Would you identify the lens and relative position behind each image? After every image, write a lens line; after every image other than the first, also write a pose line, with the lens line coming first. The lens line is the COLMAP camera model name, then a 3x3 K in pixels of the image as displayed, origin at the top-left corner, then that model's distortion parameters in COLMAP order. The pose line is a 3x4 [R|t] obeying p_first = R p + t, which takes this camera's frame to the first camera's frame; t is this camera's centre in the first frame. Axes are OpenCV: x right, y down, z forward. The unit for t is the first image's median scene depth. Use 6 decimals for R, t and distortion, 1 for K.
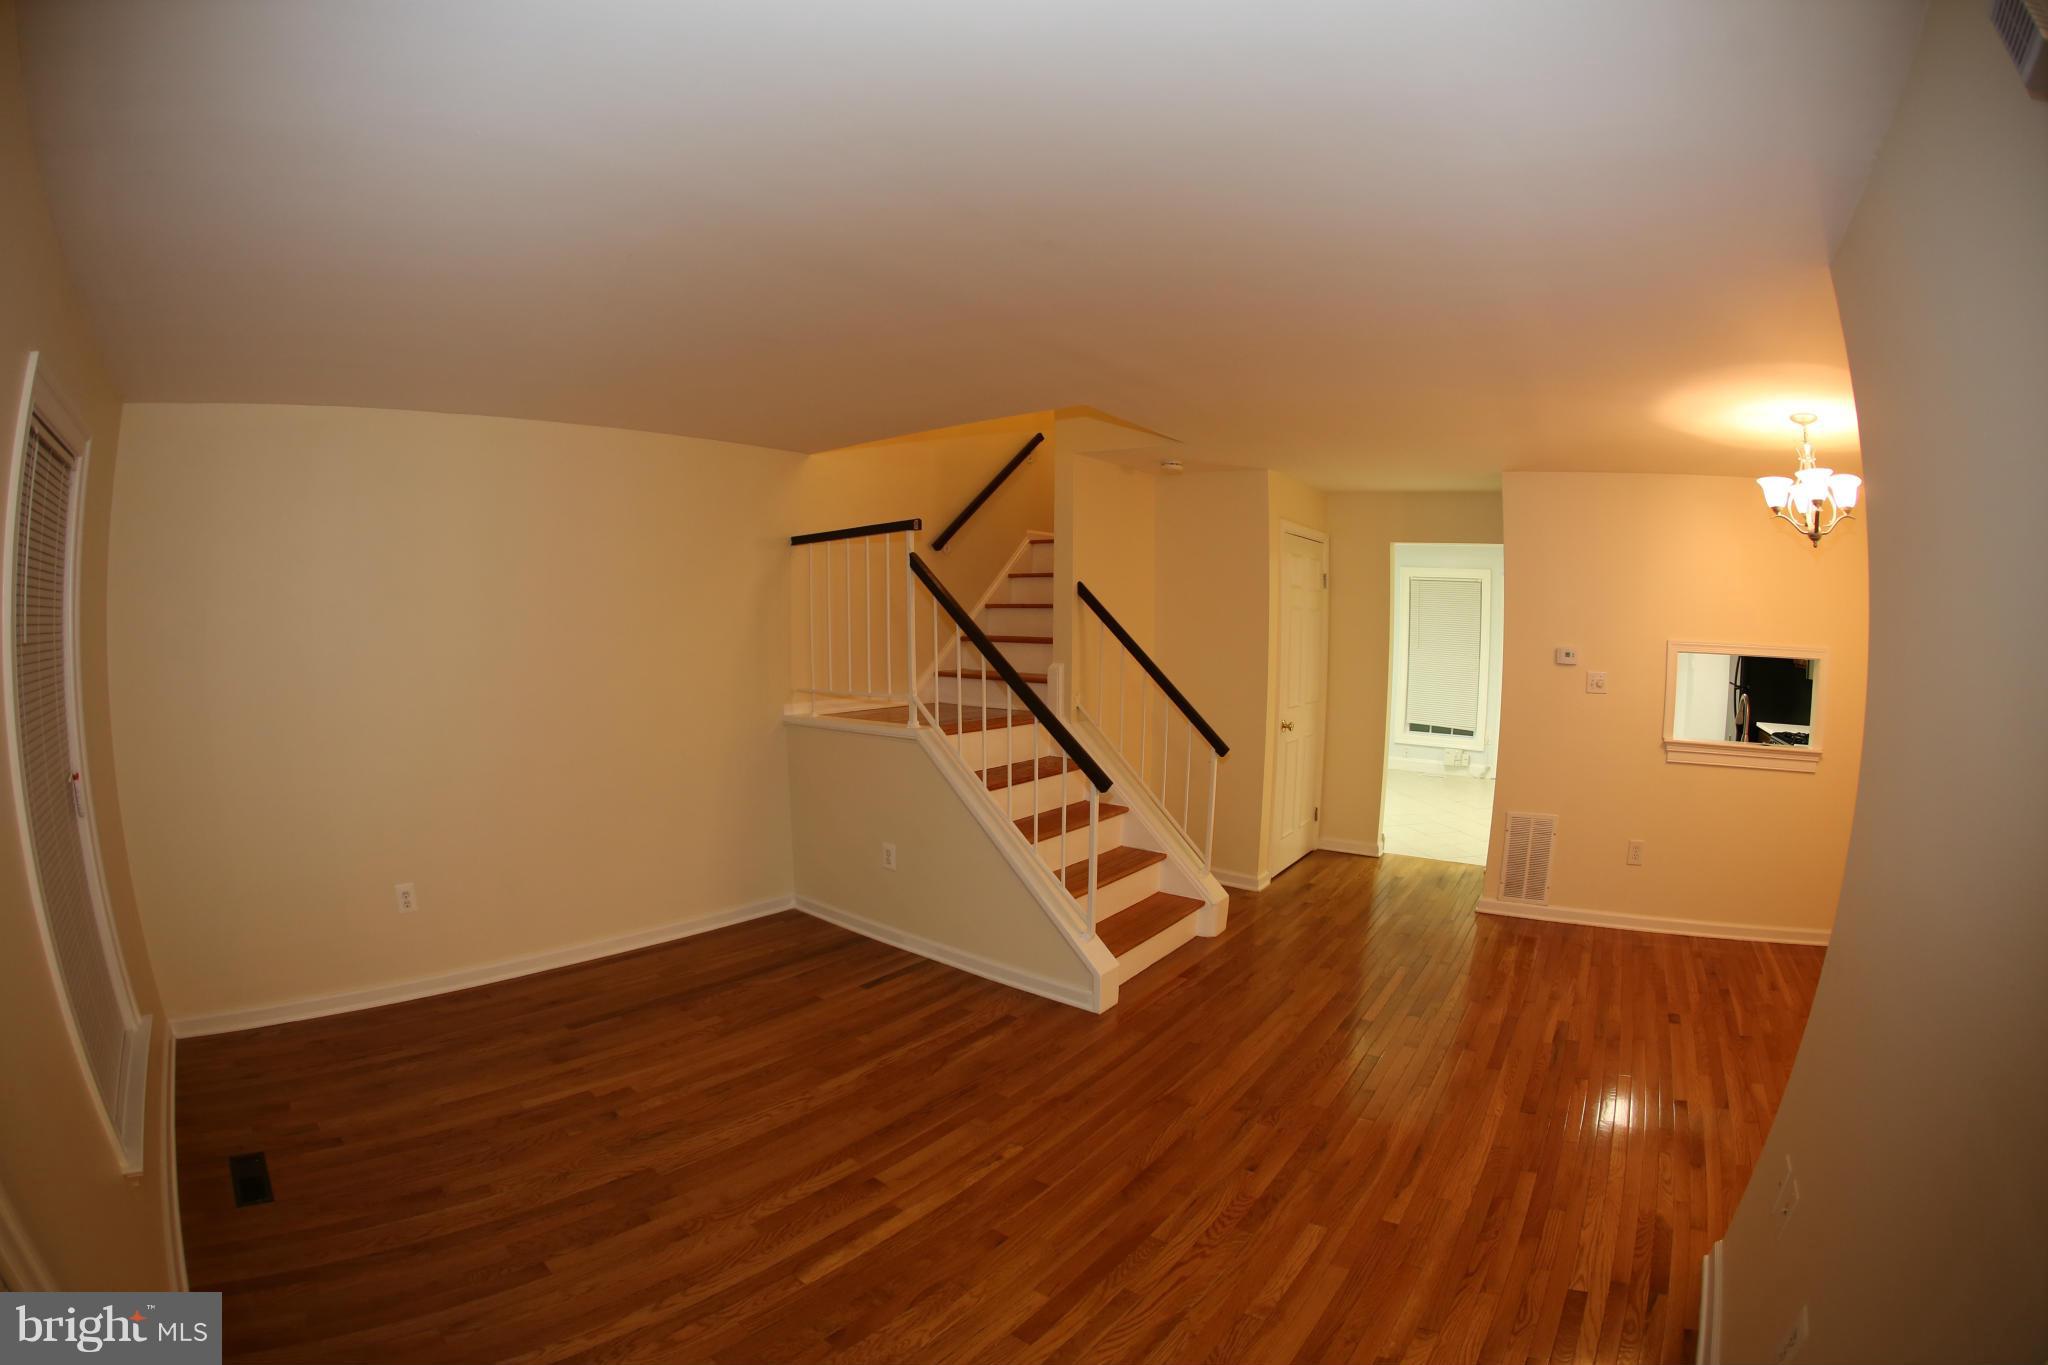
lens RADIAL K [[880.4, 0, 1024.0], [0, 880.4, 682.5], [0, 0, 1]] dist [-0.308688, 0.082466]
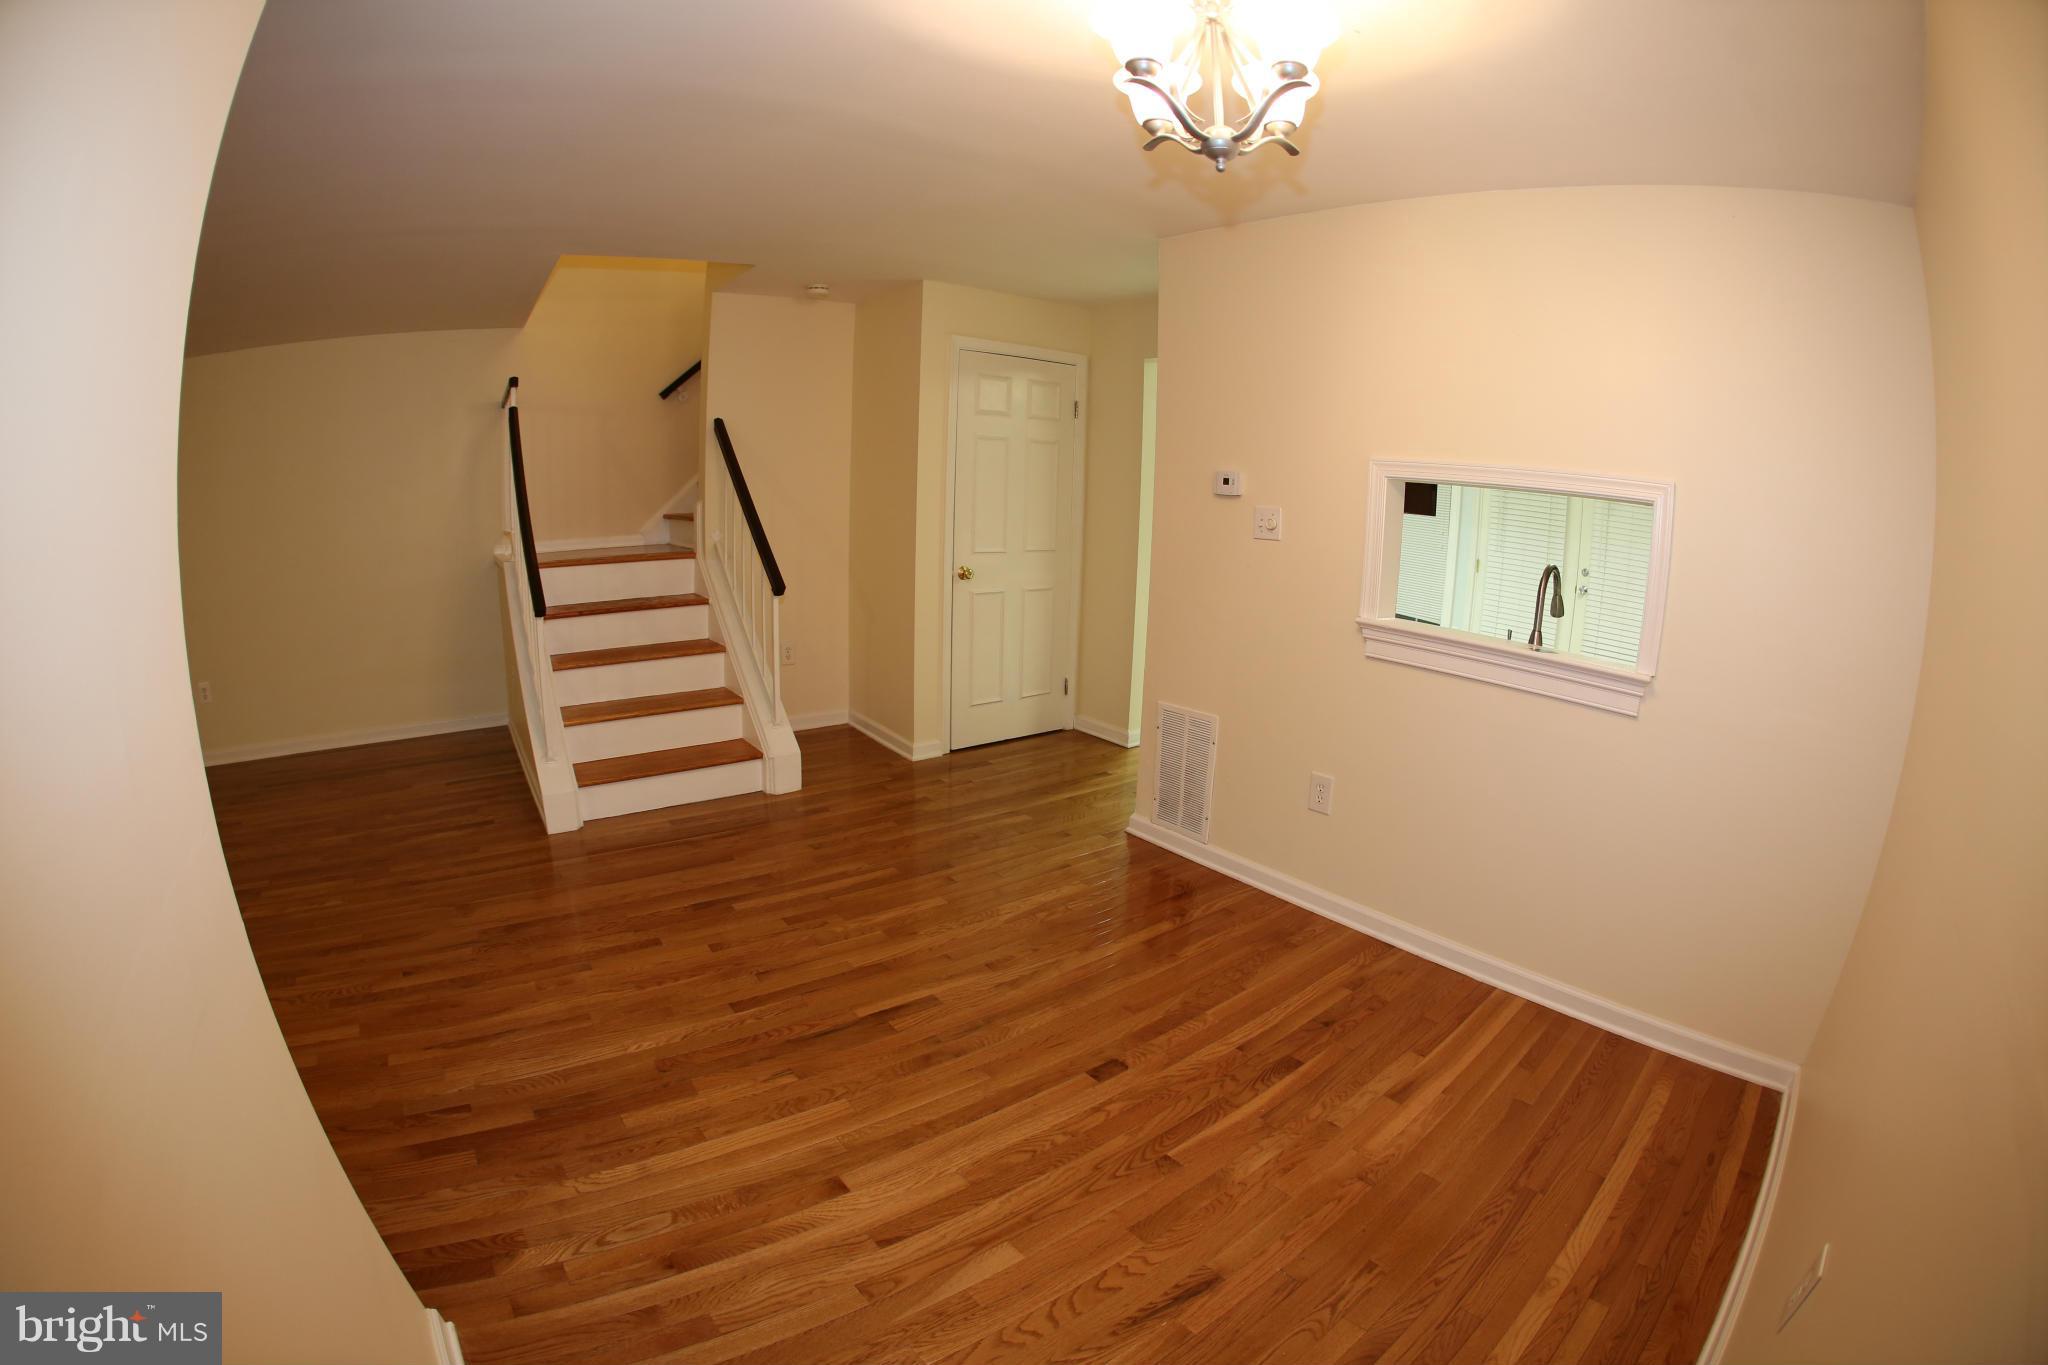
lens RADIAL K [[880.4, 0, 1024.0], [0, 880.4, 682.5], [0, 0, 1]] dist [-0.308688, 0.082466]
pose [[0.967377, 0.073246, -0.242522, 0.781269], [-0.039745, 0.989317, 0.140255, 0.044061], [0.250205, -0.126040, 0.959954, 0.213188]]
